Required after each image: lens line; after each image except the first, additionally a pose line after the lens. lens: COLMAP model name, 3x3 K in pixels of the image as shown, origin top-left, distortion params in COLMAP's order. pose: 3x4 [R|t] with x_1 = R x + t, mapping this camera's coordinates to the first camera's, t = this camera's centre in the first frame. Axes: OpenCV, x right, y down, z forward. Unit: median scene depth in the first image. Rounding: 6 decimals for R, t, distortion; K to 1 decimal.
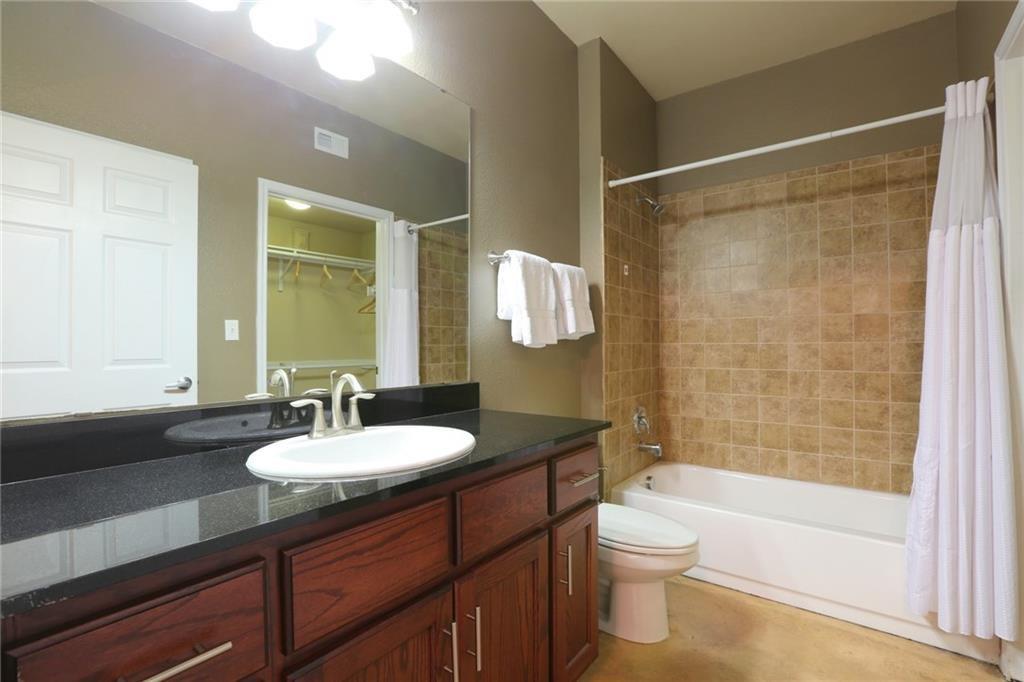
lens RADIAL K [[472.6, 0, 513.7], [0, 472.6, 342.3], [0, 0, 1]] dist [-0.022745, 0.004754]
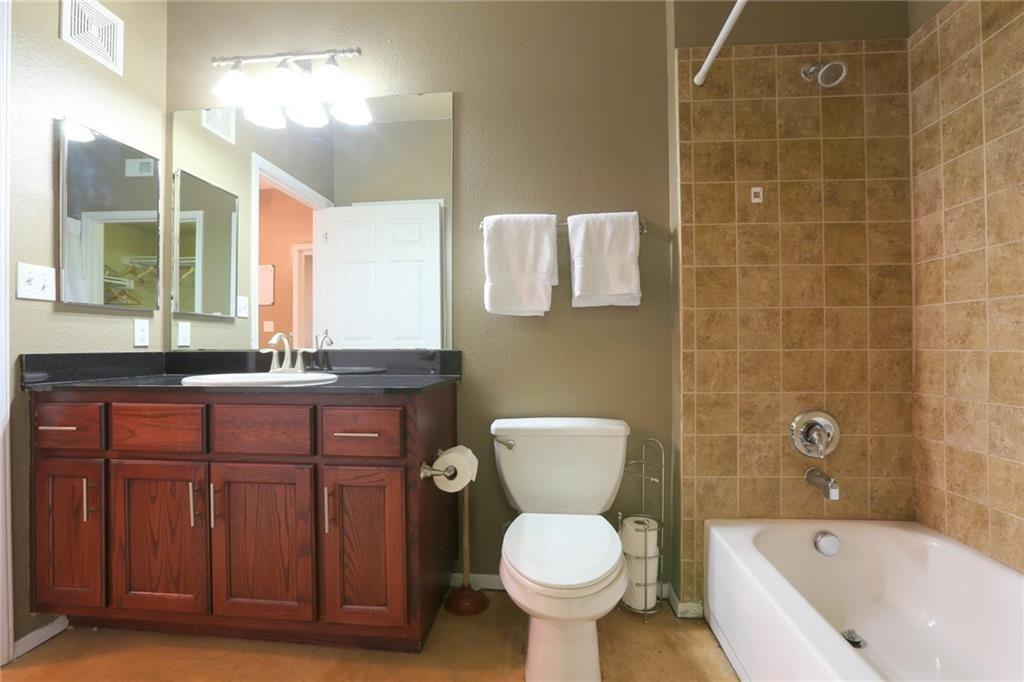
lens RADIAL K [[472.6, 0, 511.0], [0, 472.6, 342.3], [0, 0, 1]] dist [-0.022745, 0.004754]
pose [[0.526266, -0.003814, -0.850311, 0.549784], [0.007701, 0.999970, 0.000281, 0.042238], [0.850285, -0.006696, 0.526280, 0.339377]]
